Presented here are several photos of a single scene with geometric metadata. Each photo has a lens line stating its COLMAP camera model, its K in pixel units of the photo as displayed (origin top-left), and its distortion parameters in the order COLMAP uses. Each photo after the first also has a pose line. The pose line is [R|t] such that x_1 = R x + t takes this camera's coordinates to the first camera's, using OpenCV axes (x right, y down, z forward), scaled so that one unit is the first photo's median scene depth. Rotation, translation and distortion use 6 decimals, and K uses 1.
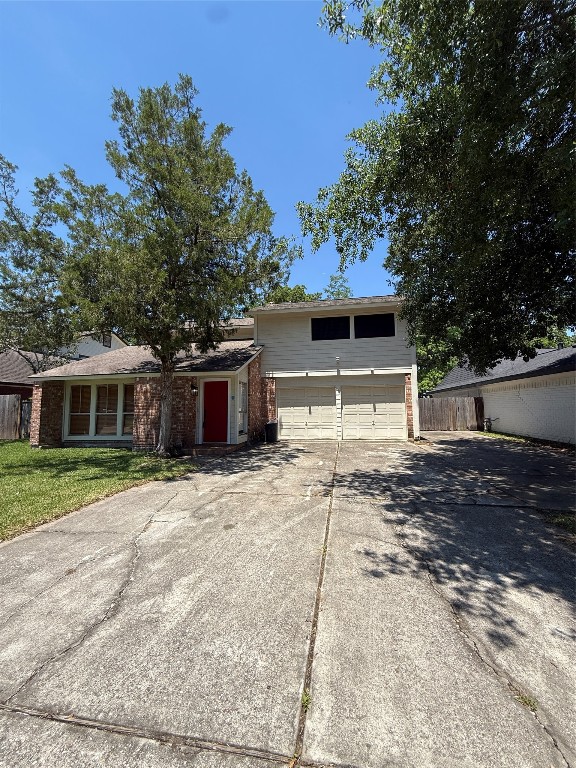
lens RADIAL K [[310.3, 0, 287.3], [0, 310.3, 384.1], [0, 0, 1]] dist [-0.002449, -0.000301]
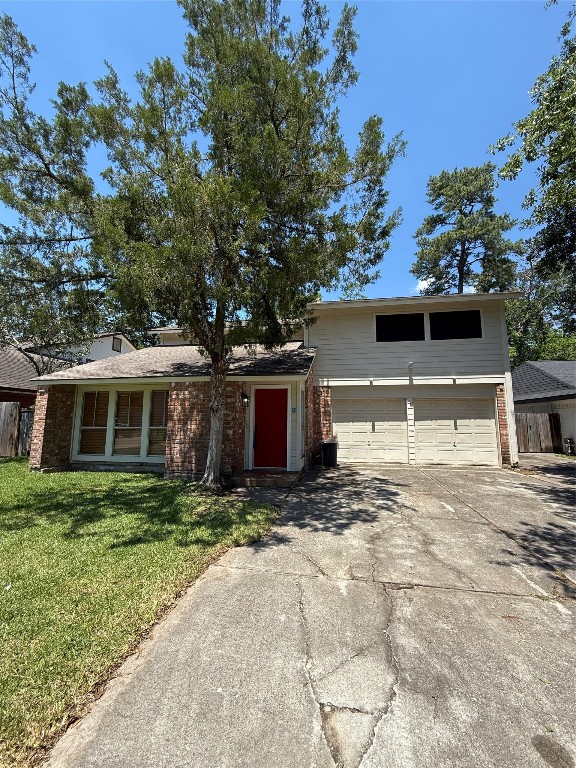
lens RADIAL K [[310.3, 0, 288.7], [0, 310.3, 383.2], [0, 0, 1]] dist [-0.002449, -0.000301]
pose [[0.999855, 0.016331, 0.004860, -0.185400], [-0.016126, 0.999086, -0.039576, 0.006743], [-0.005502, 0.039492, 0.999205, 0.210540]]
